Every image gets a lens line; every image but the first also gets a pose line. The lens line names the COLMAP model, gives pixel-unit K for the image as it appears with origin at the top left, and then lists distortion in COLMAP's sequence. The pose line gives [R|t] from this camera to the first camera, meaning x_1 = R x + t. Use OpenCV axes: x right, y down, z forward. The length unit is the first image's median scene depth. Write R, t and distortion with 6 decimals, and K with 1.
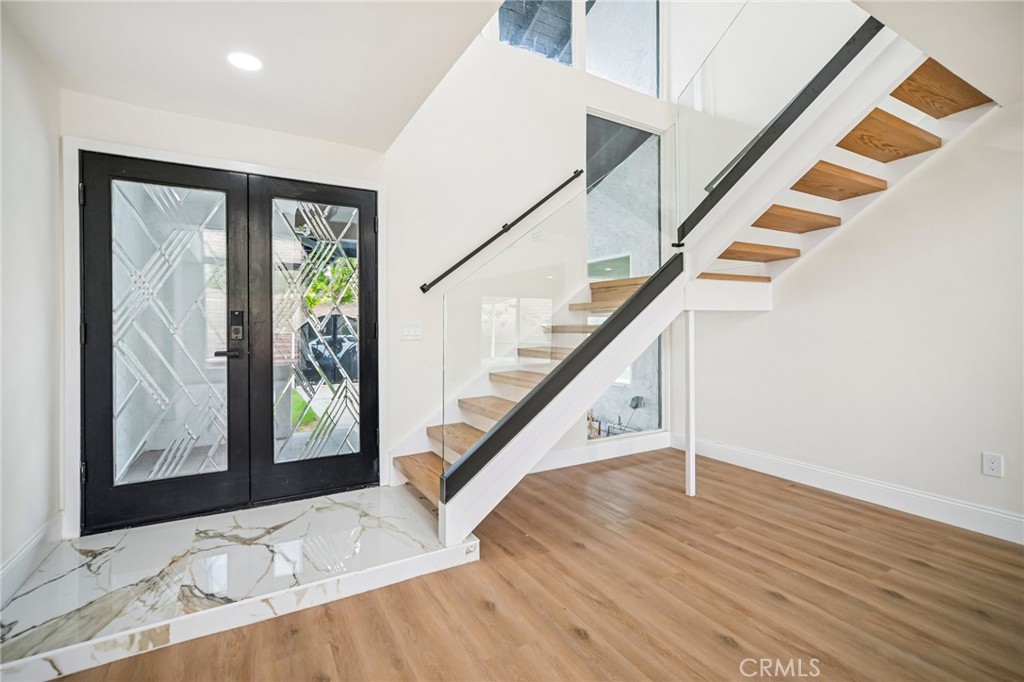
lens RADIAL K [[452.4, 0, 510.5], [0, 452.4, 331.1], [0, 0, 1]] dist [-0.022368, 0.012506]
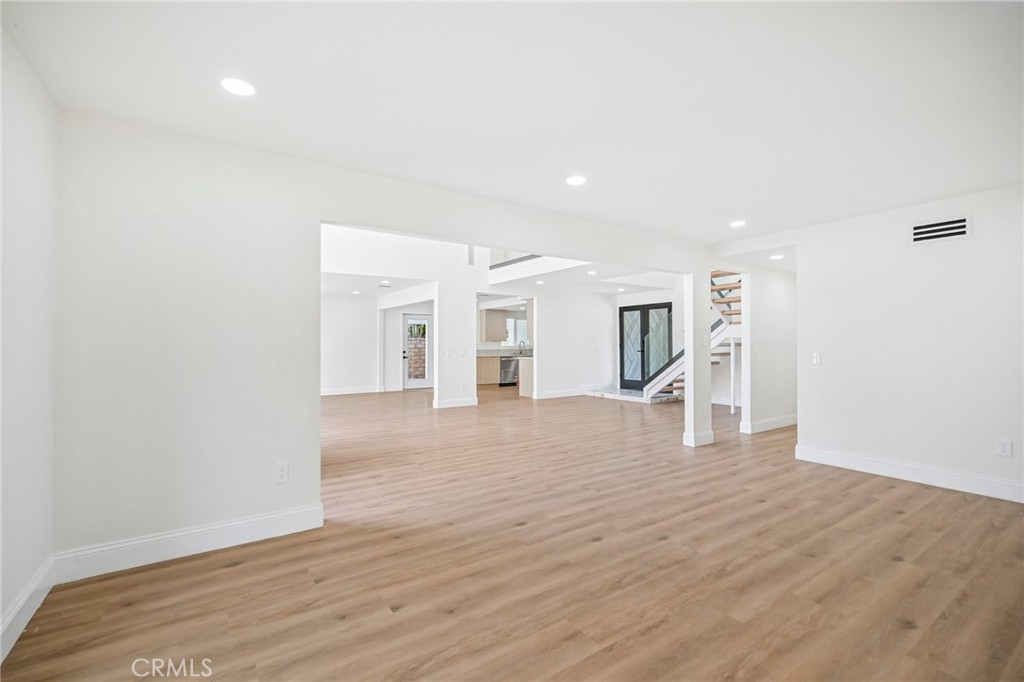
lens RADIAL K [[452.4, 0, 510.5], [0, 452.4, 331.1], [0, 0, 1]] dist [-0.022368, 0.012506]
pose [[0.075578, -0.026756, -0.996781, 4.267295], [0.000372, 0.999641, -0.026805, -0.024404], [0.997140, 0.001655, 0.075561, -0.584342]]
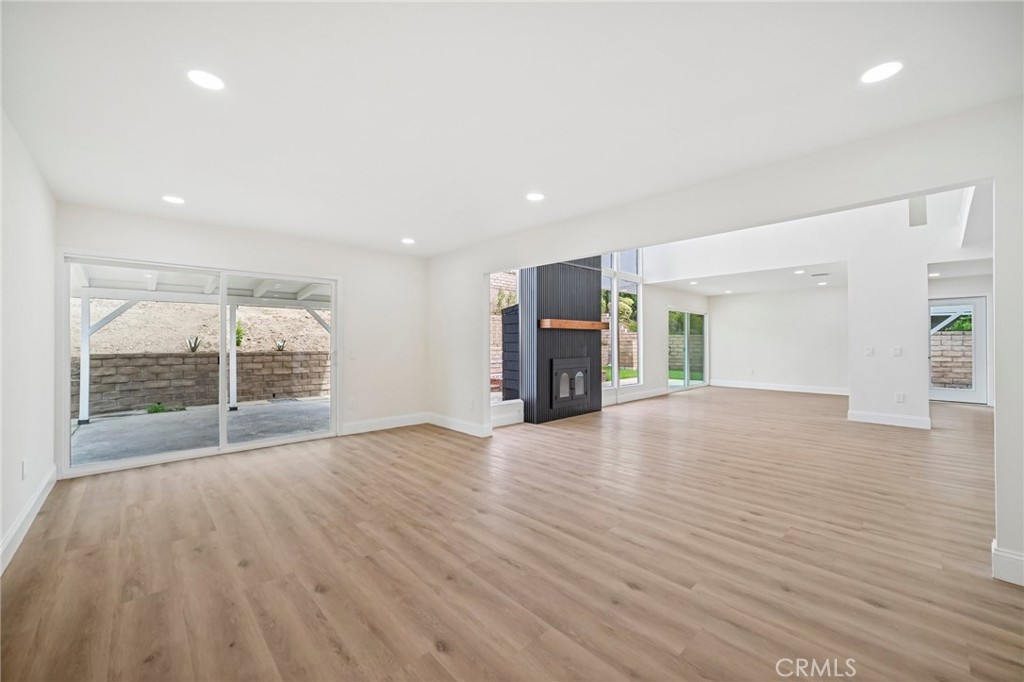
lens RADIAL K [[406.7, 0, 508.3], [0, 406.7, 339.5], [0, 0, 1]] dist [-0.009619, 0.000146]
pose [[-0.973824, 0.002191, -0.227295, 3.156300], [0.002316, 0.999997, -0.000283, -0.024130], [0.227293, -0.000802, -0.973826, 1.361963]]
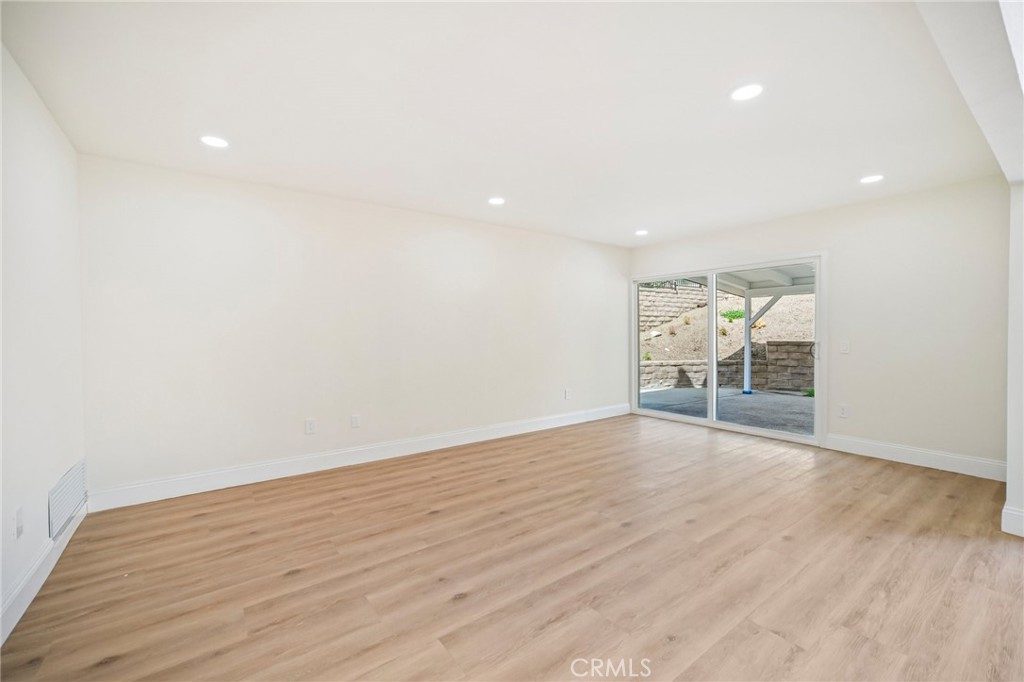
lens RADIAL K [[423.9, 0, 510.2], [0, 423.9, 338.5], [0, 0, 1]] dist [-0.015259, 0.009235]
pose [[-0.111818, -0.013533, 0.993637, 1.697262], [0.008305, 0.999860, 0.014552, -0.022970], [-0.993694, 0.009880, -0.111690, 0.471164]]
